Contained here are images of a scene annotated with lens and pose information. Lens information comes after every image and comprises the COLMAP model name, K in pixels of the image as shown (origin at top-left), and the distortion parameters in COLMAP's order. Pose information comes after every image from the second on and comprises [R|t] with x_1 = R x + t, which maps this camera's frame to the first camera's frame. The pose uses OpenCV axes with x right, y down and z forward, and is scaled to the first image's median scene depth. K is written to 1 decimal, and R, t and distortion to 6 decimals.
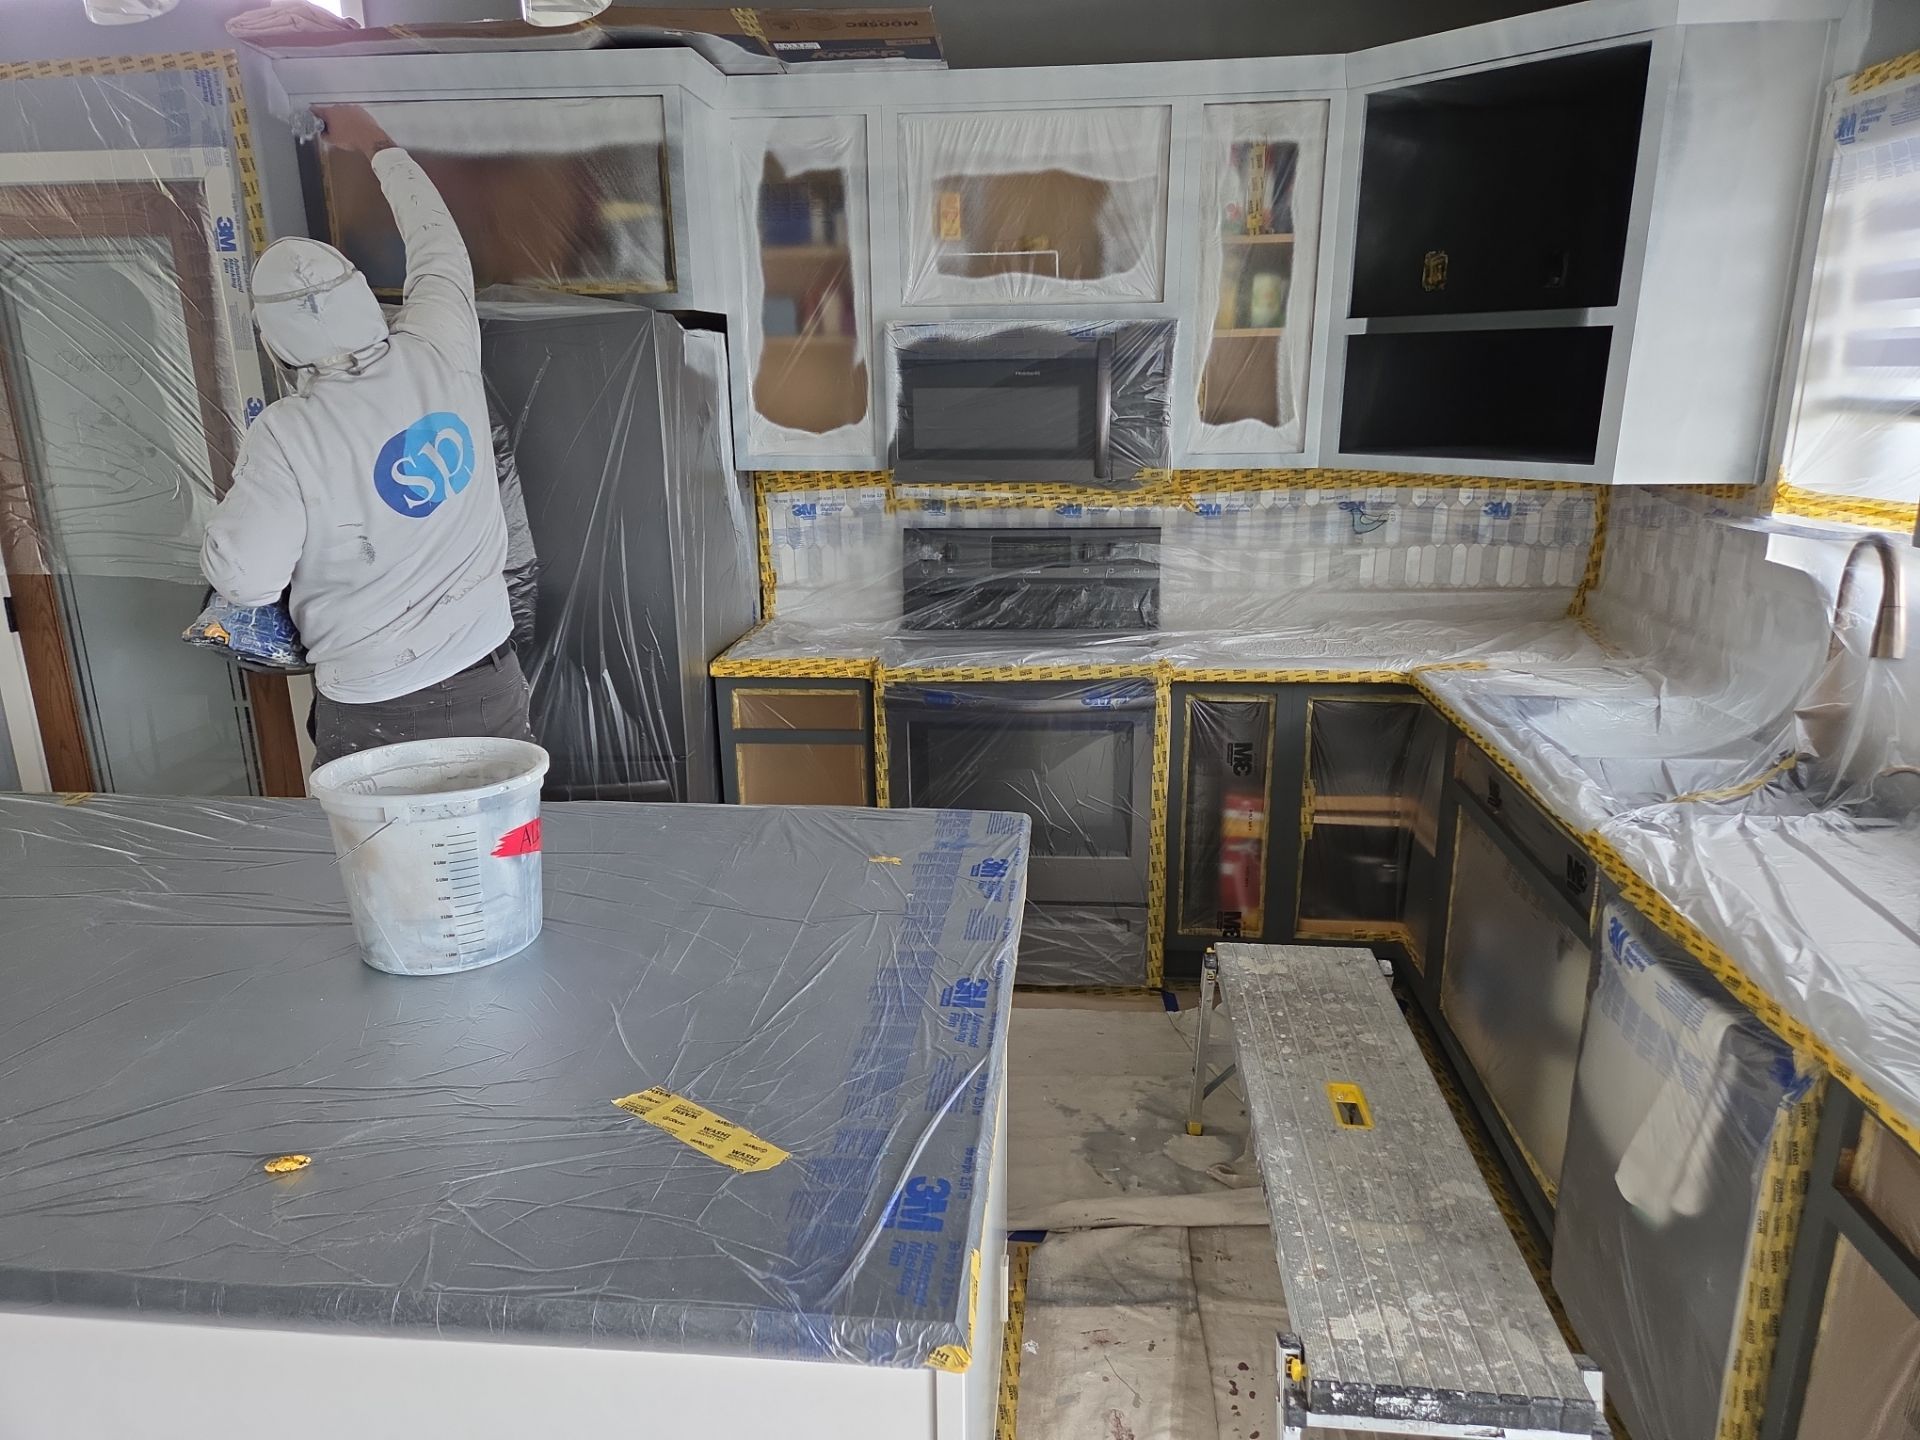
lens RADIAL K [[1278.7, 0, 956.7], [0, 1278.7, 737.0], [0, 0, 1]] dist [0.067676, -0.043553]
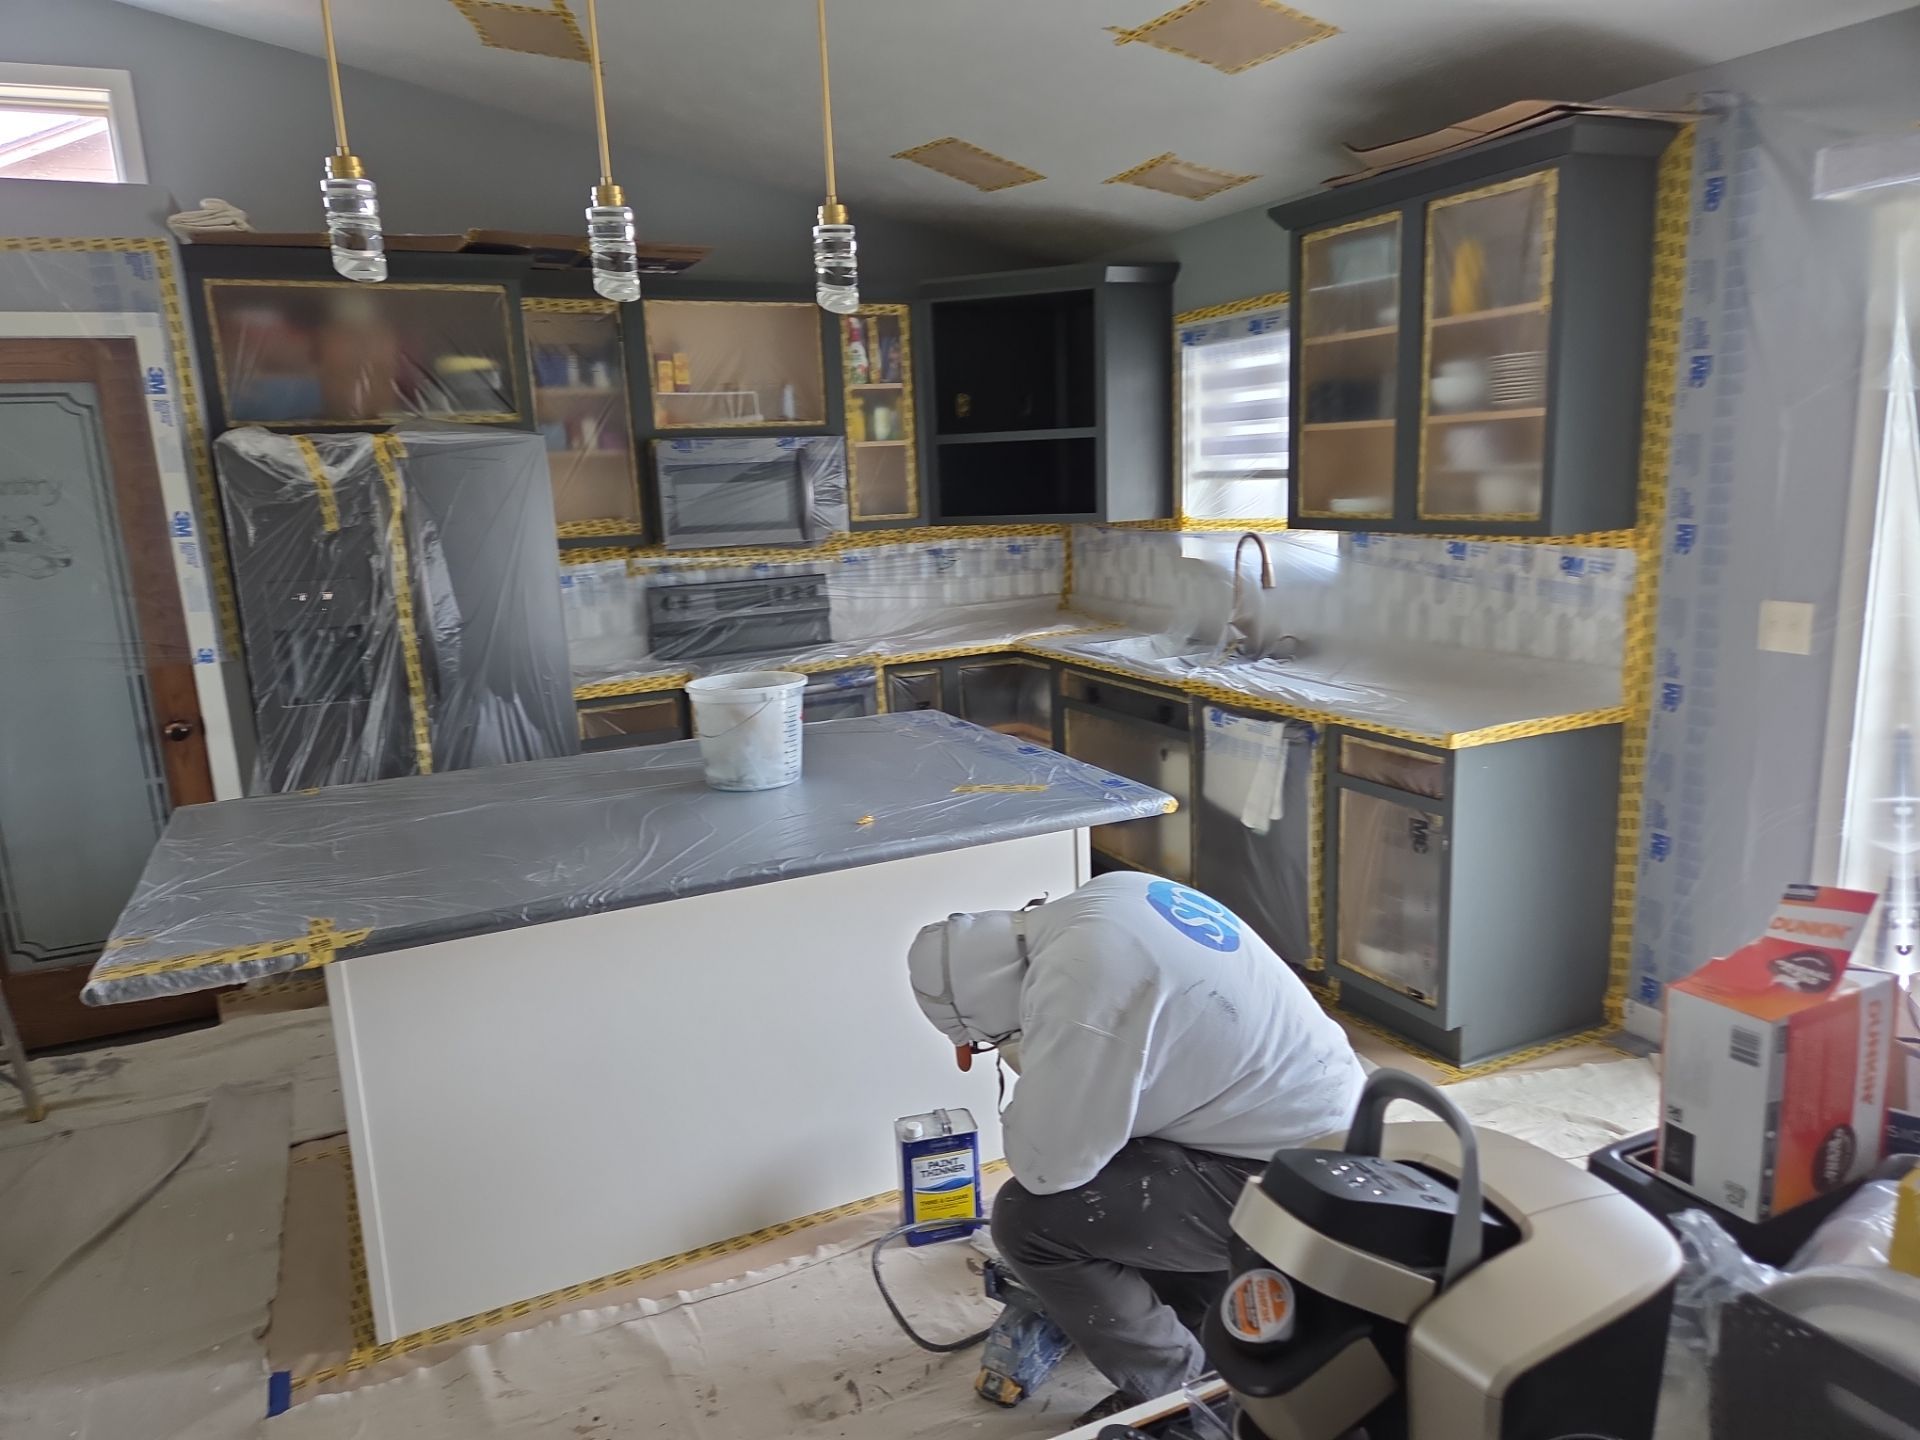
lens RADIAL K [[1278.7, 0, 936.0], [0, 1278.7, 735.2], [0, 0, 1]] dist [0.067676, -0.043553]
pose [[0.862980, -0.131468, 0.487834, -0.537546], [0.170494, 0.984692, -0.036236, 0.106041], [-0.475602, 0.114443, 0.872184, -0.357989]]
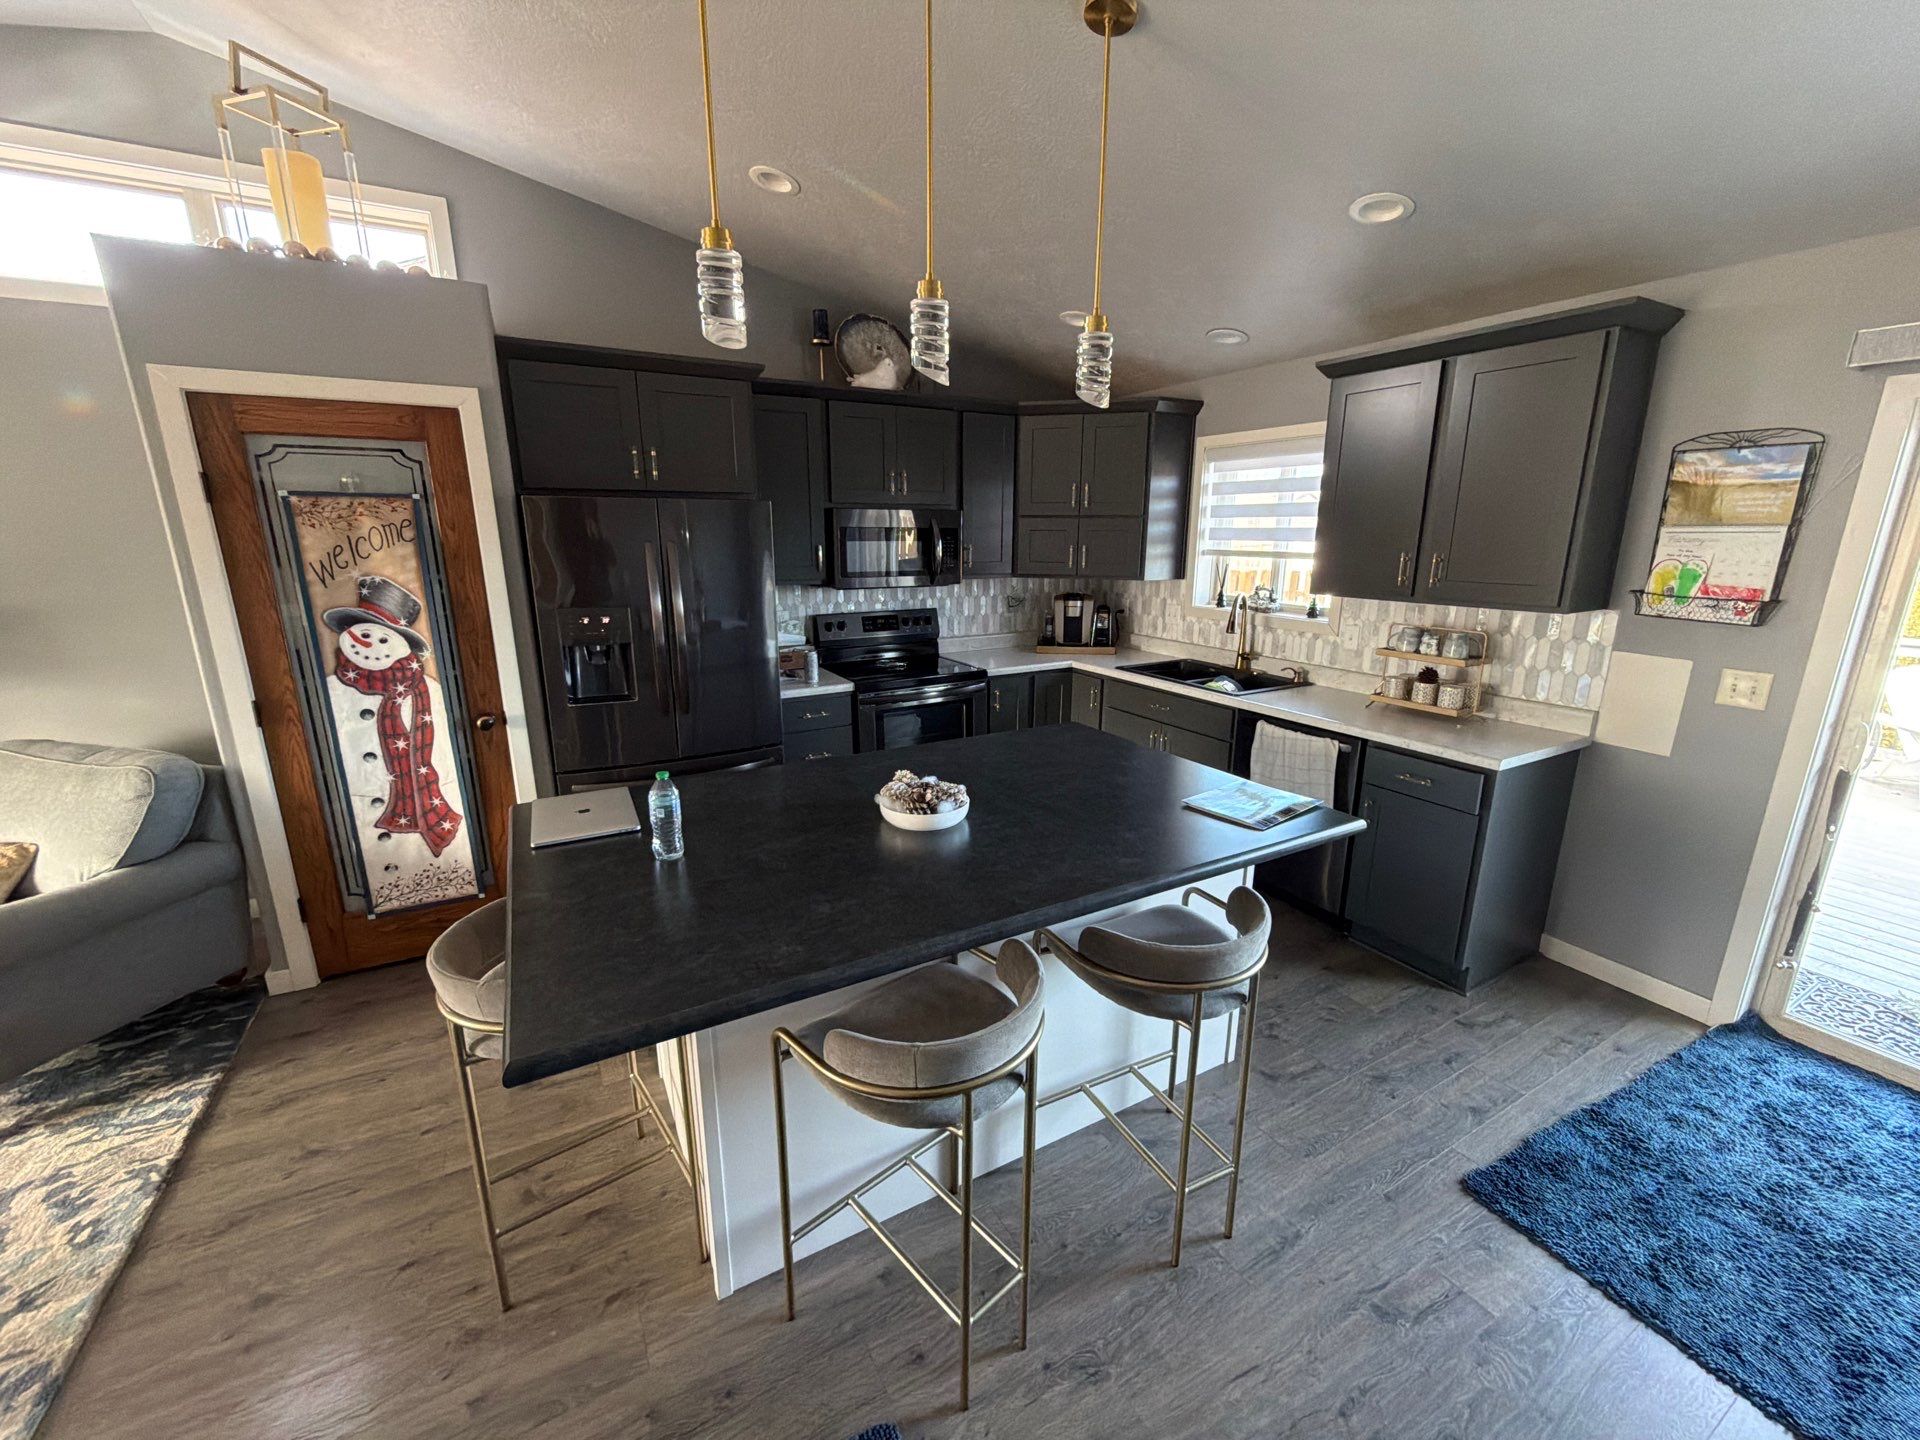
lens RADIAL K [[762.0, 0, 956.5], [0, 762.0, 722.9], [0, 0, 1]] dist [0.000078, 0.000178]
pose [[0.820377, -0.128474, 0.557203, -0.600124], [0.145107, 0.989310, 0.014461, 0.007046], [-0.553105, 0.068991, 0.830250, -0.026425]]
